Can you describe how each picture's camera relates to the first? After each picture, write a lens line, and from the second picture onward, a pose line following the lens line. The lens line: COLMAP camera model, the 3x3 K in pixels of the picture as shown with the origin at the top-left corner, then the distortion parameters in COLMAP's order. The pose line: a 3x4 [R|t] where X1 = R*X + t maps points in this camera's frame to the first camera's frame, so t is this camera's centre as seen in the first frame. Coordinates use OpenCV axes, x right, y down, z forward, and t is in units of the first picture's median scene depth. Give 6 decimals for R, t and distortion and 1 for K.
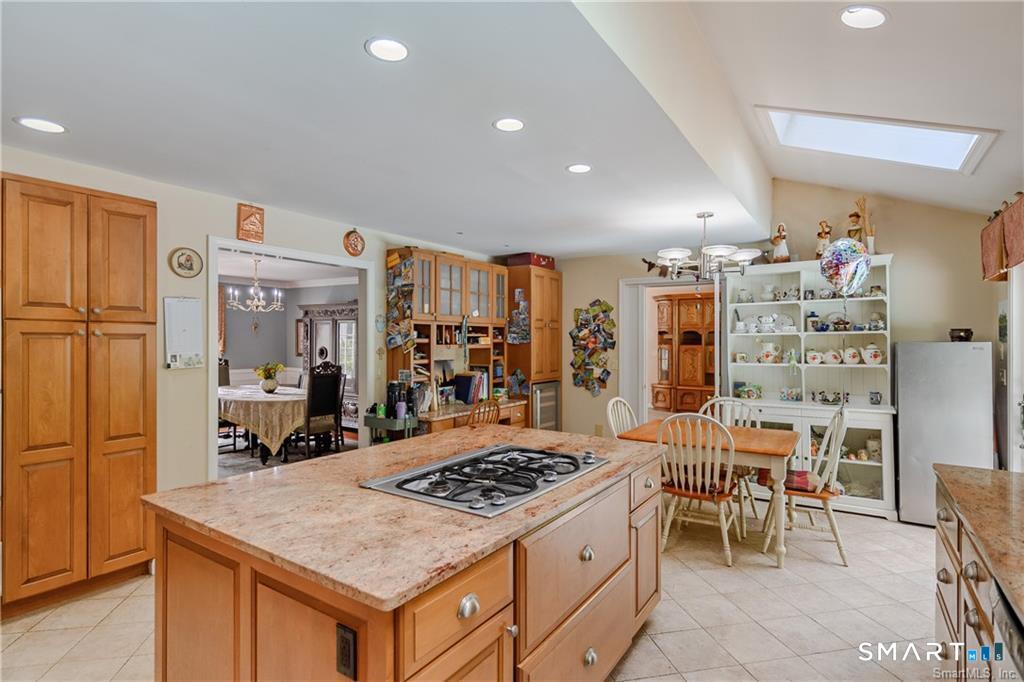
lens RADIAL K [[519.6, 0, 515.3], [0, 519.6, 345.9], [0, 0, 1]] dist [0.001808, 0.000002]
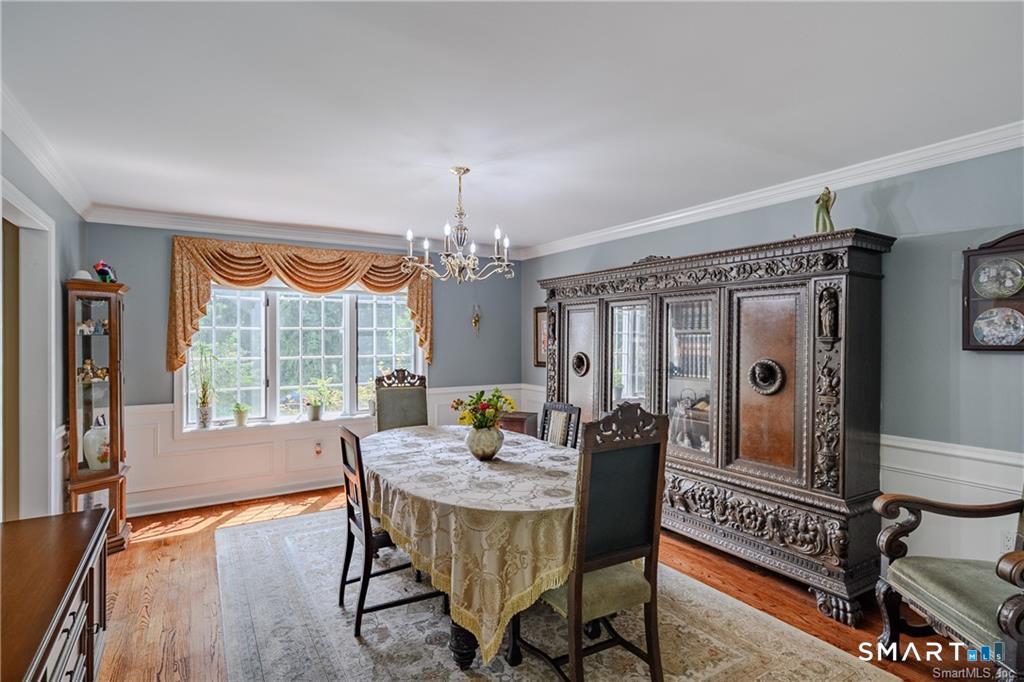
lens RADIAL K [[519.6, 0, 510.8], [0, 519.6, 345.1], [0, 0, 1]] dist [0.001808, 0.000002]
pose [[0.905061, -0.005614, -0.425245, -0.256538], [0.004392, 0.999983, -0.003854, -0.005157], [0.425260, 0.001621, 0.905070, 0.592564]]
